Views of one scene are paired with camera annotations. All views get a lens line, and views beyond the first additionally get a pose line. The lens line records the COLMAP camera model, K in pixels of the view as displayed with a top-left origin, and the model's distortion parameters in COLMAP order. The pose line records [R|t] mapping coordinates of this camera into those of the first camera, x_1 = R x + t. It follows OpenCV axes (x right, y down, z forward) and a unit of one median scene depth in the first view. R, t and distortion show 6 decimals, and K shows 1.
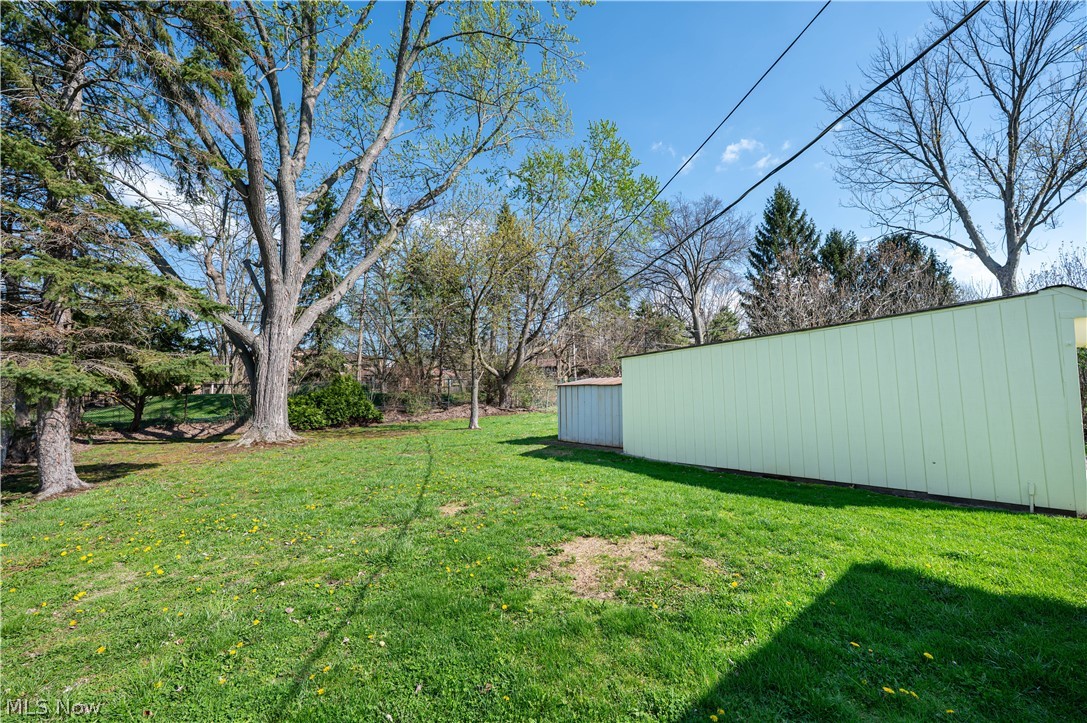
lens RADIAL K [[430.7, 0, 539.0], [0, 430.7, 361.3], [0, 0, 1]] dist [0.014860, 0.000102]
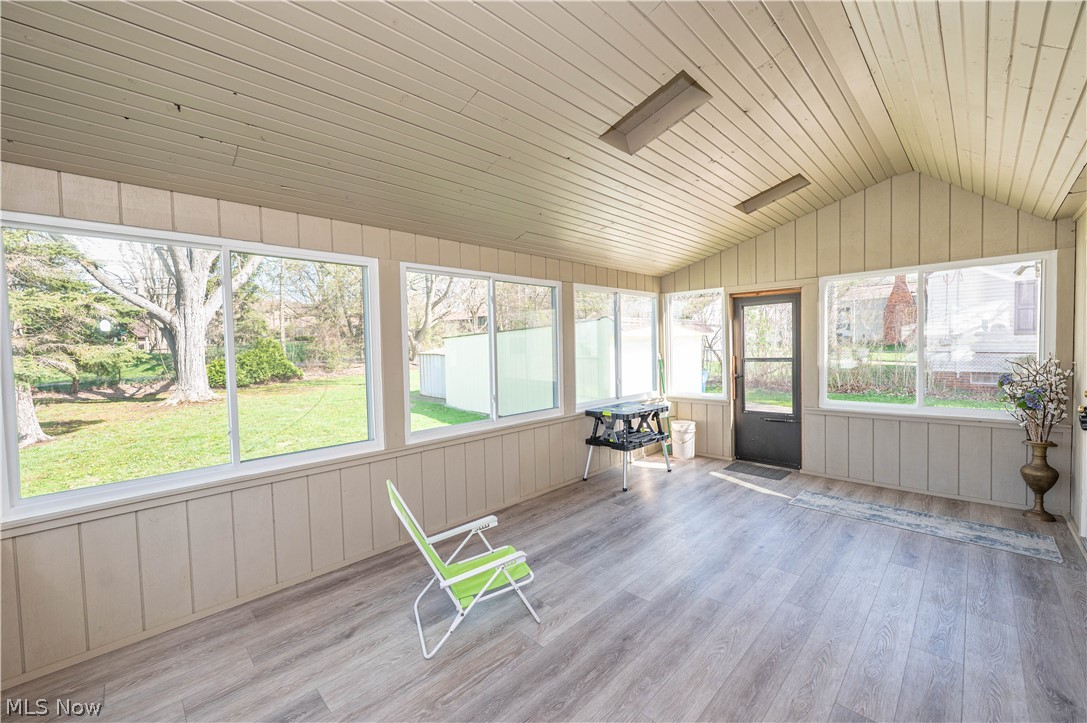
lens RADIAL K [[431.3, 0, 535.6], [0, 431.3, 360.0], [0, 0, 1]] dist [-0.000137, -0.000298]
pose [[0.996799, -0.020527, 0.077274, 0.270985], [0.010239, 0.991298, 0.131240, -0.084043], [-0.079296, -0.130028, 0.988334, -0.298259]]
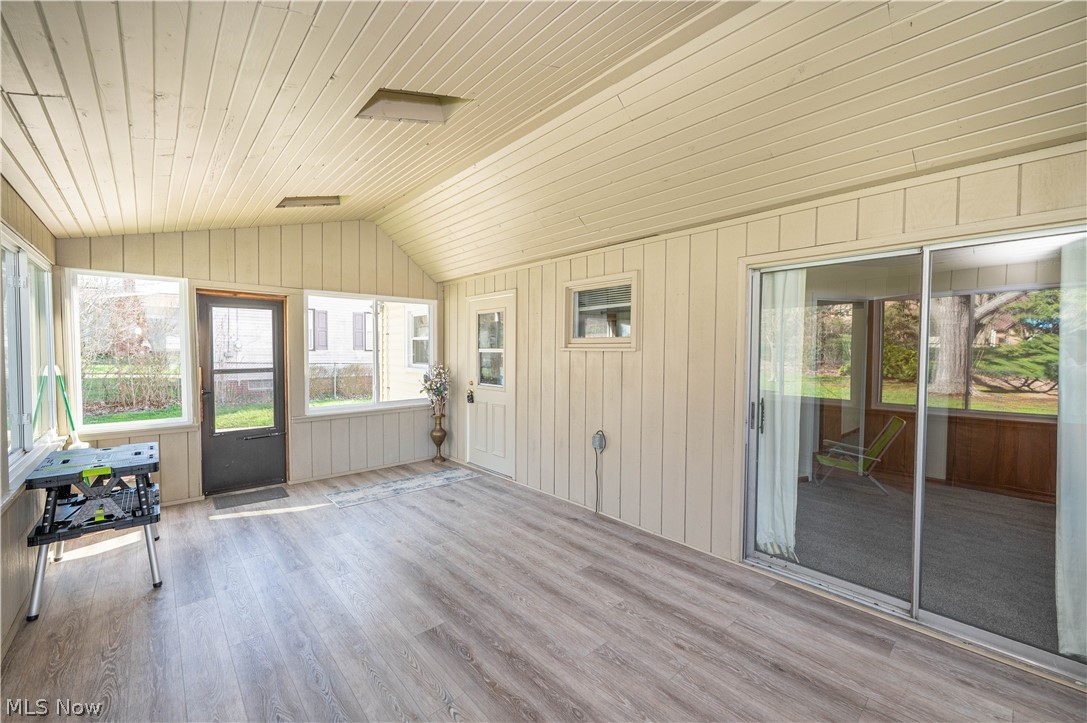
lens RADIAL K [[436.2, 0, 541.1], [0, 436.2, 366.4], [0, 0, 1]] dist [-0.001206, -0.000086]
pose [[-0.031320, -0.030837, 0.999034, 0.154908], [-0.104815, 0.994114, 0.027399, -0.068770], [-0.993998, -0.103855, -0.034368, -0.152788]]
